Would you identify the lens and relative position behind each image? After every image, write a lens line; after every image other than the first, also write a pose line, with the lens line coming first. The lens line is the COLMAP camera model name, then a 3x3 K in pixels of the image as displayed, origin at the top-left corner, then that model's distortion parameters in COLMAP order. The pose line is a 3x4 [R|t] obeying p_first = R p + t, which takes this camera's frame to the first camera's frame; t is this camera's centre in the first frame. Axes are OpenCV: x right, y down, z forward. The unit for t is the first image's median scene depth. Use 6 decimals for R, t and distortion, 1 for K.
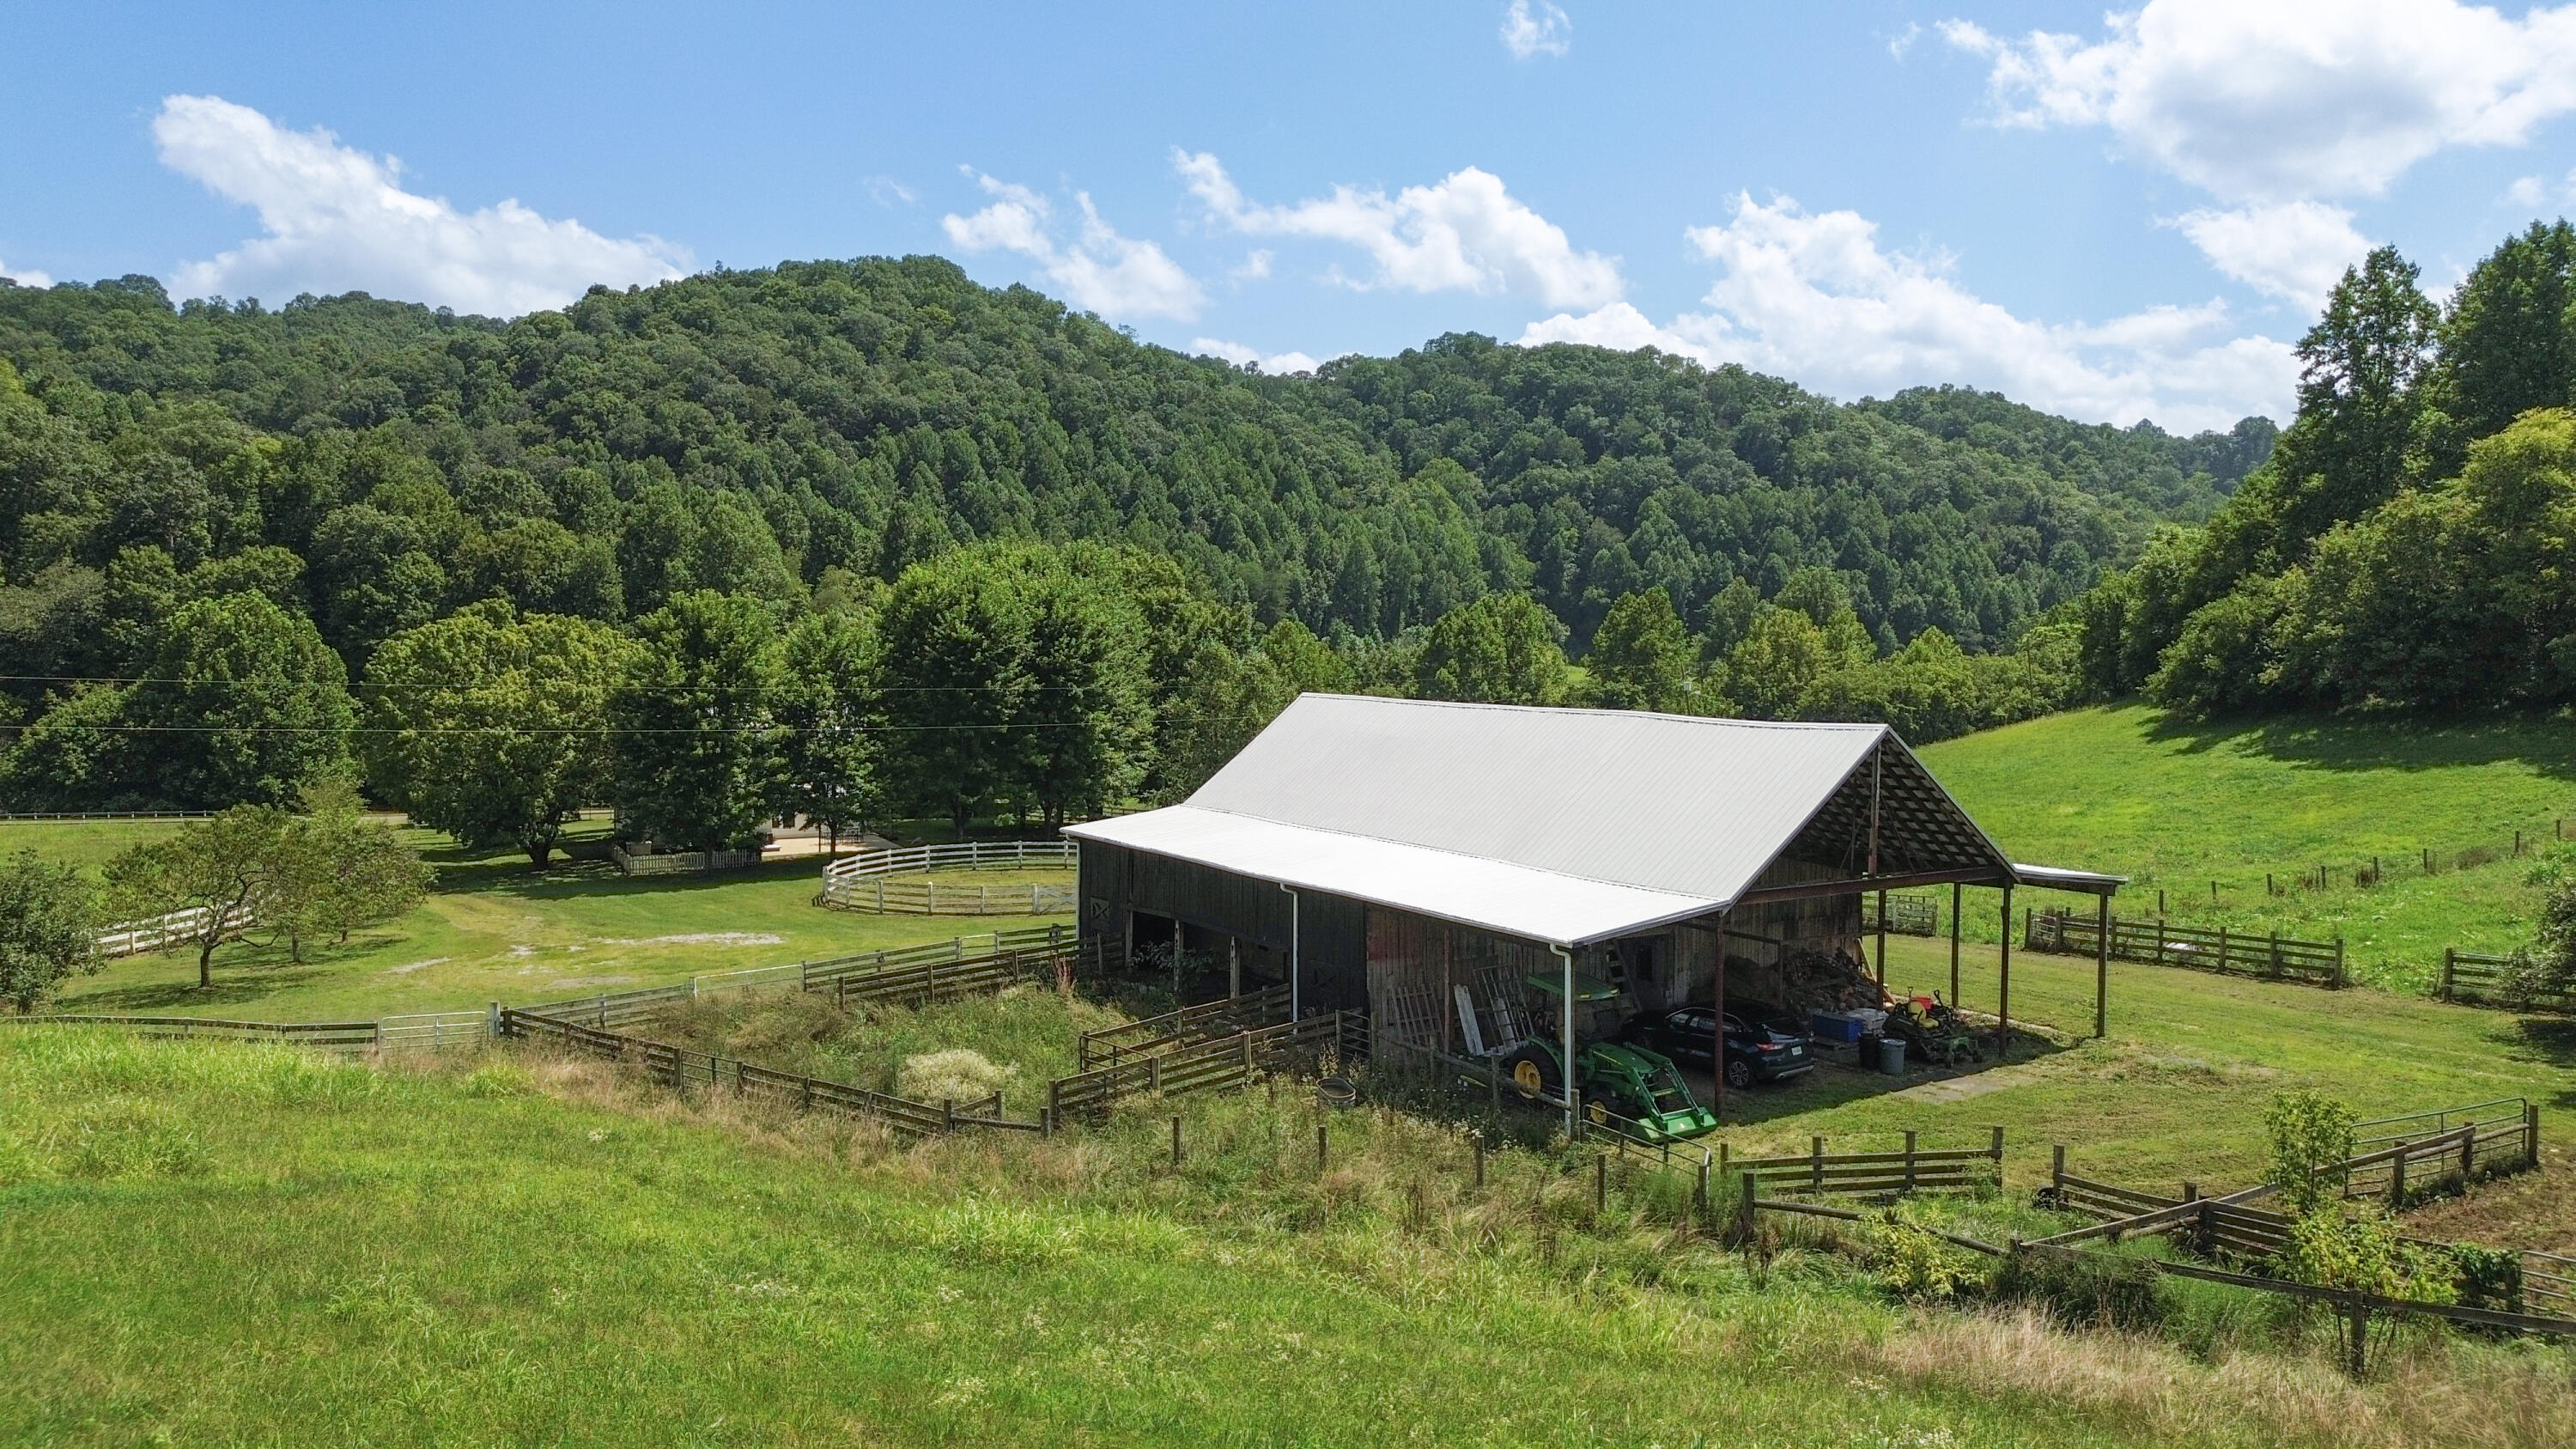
lens RADIAL K [[1837.6, 0, 1288.4], [0, 1837.6, 710.7], [0, 0, 1]] dist [0.069664, -0.066603]
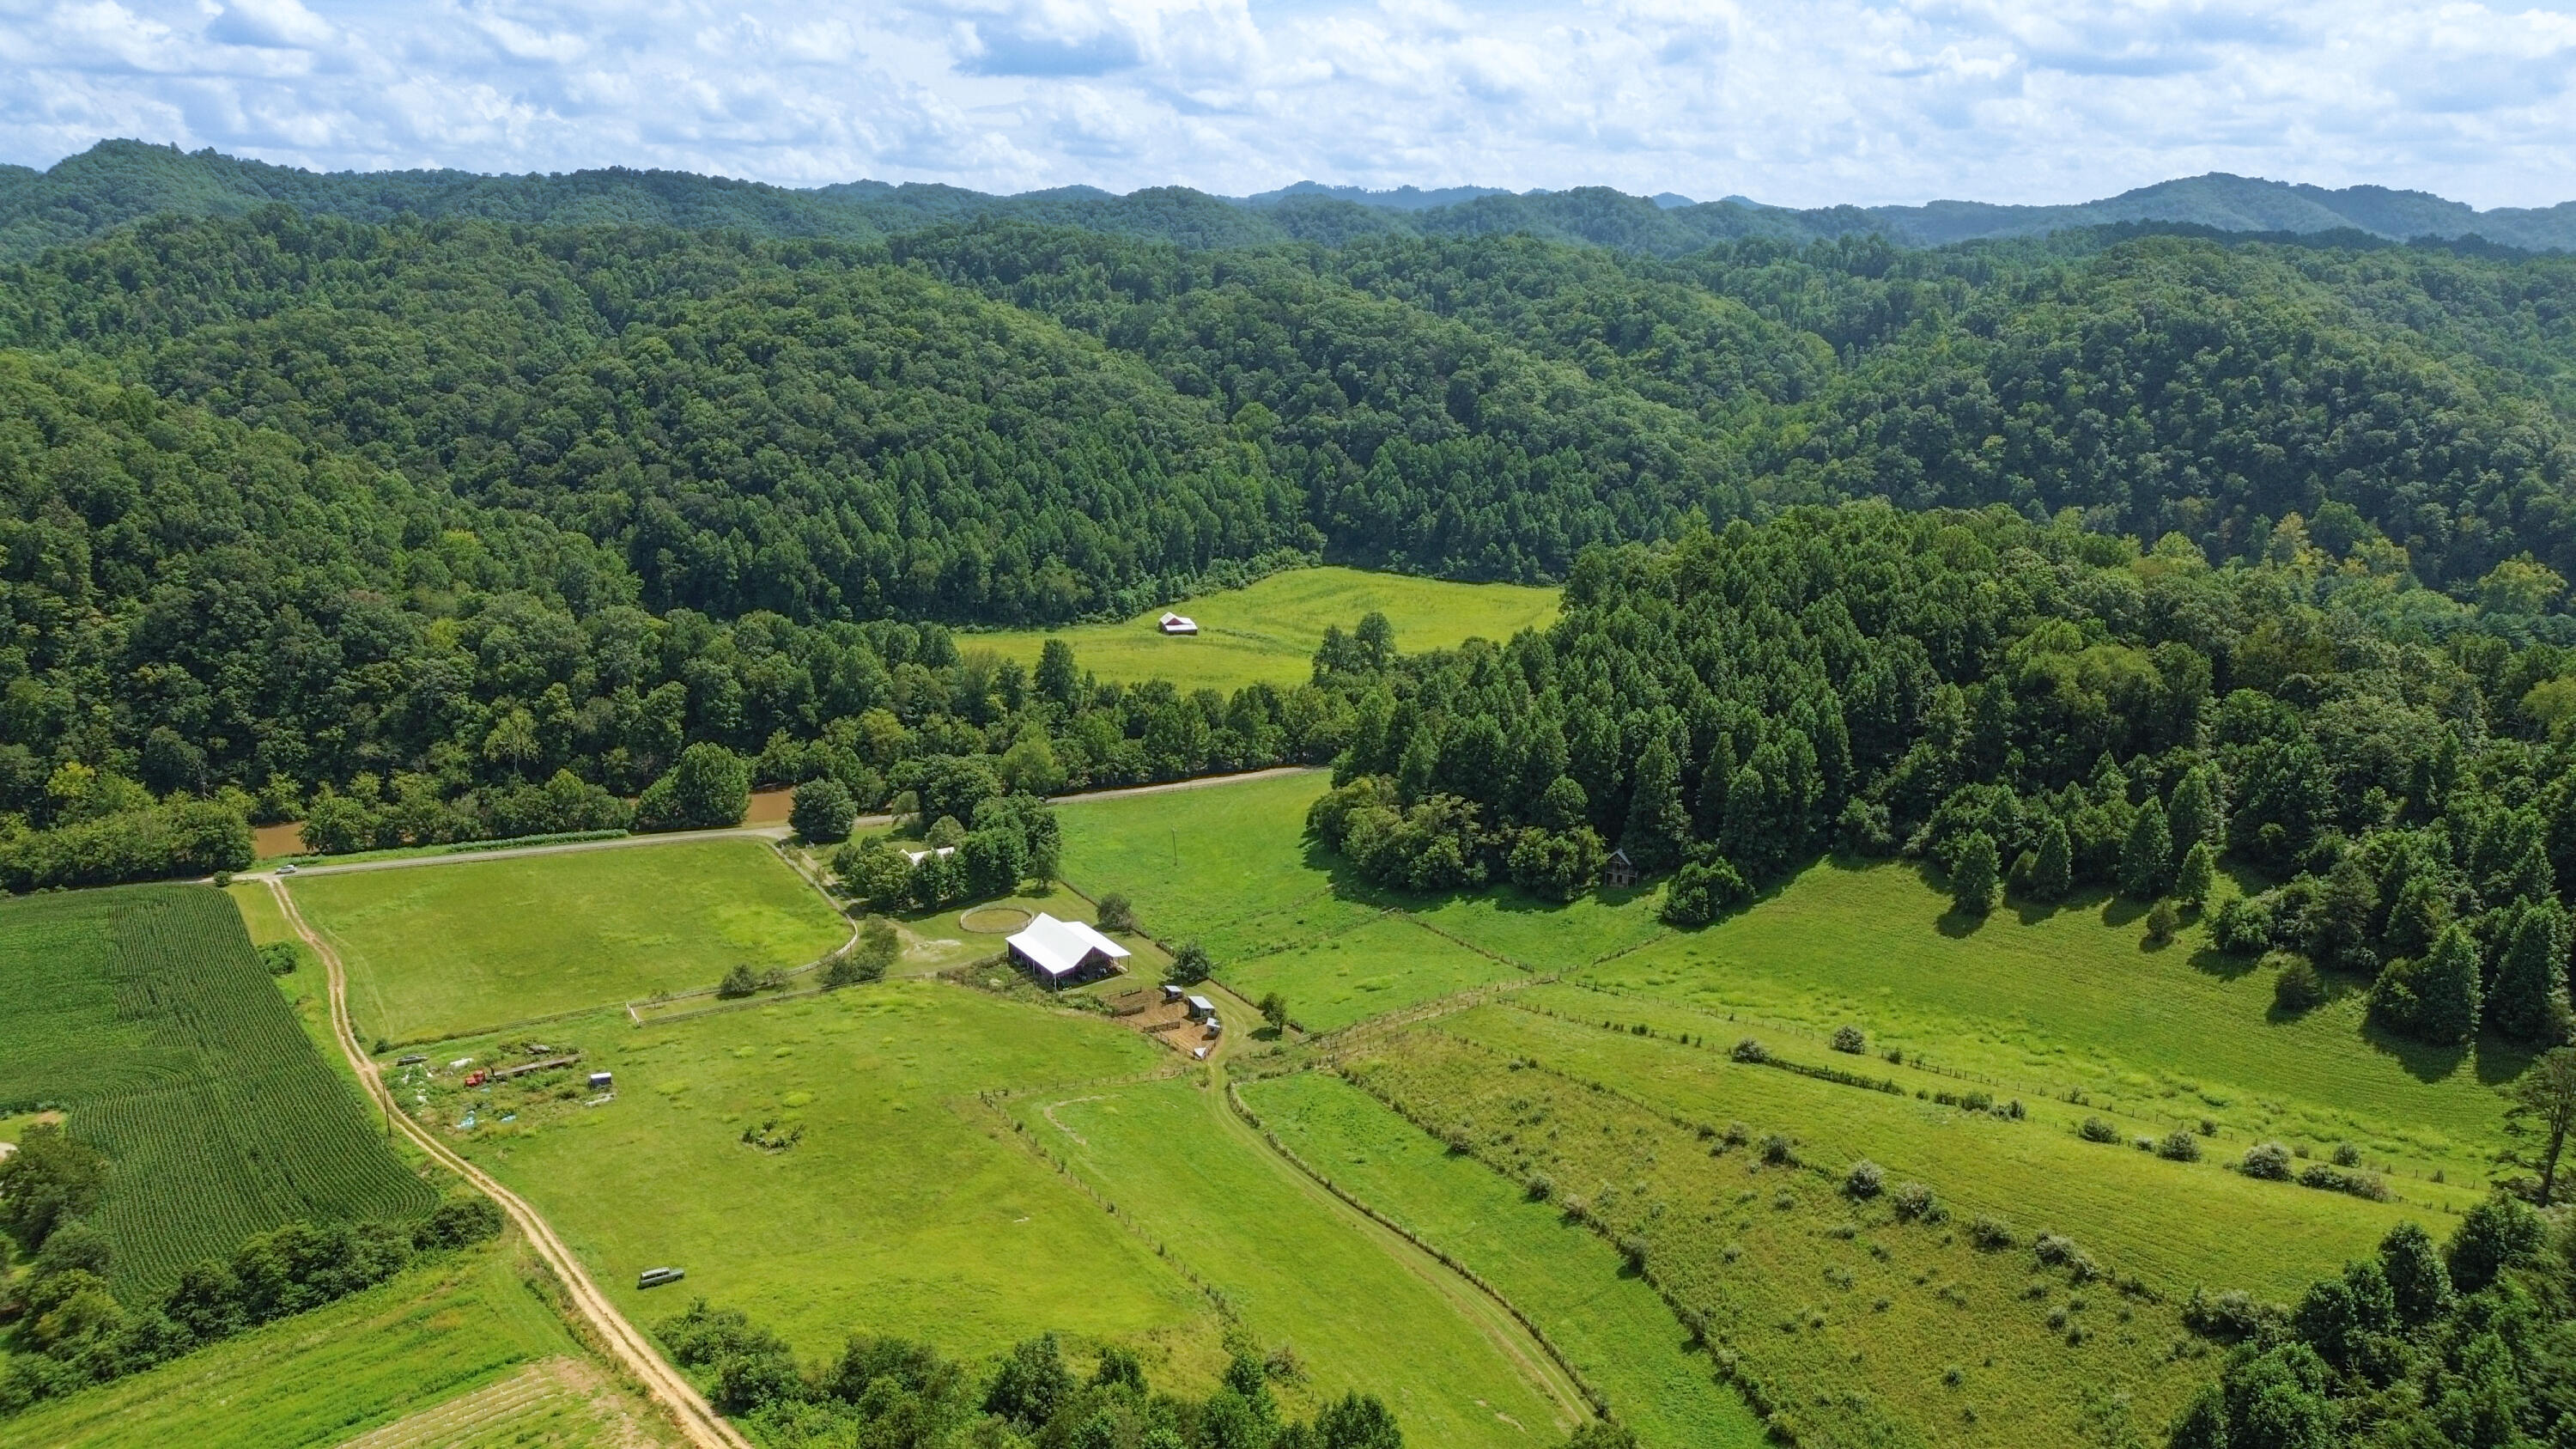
lens RADIAL K [[1837.6, 0, 1288.7], [0, 1837.6, 732.4], [0, 0, 1]] dist [0.069664, -0.066603]
pose [[0.999548, -0.015324, 0.025864, 0.085564], [0.009458, 0.976942, 0.213297, -0.239034], [-0.028536, -0.212956, 0.976645, -0.623263]]
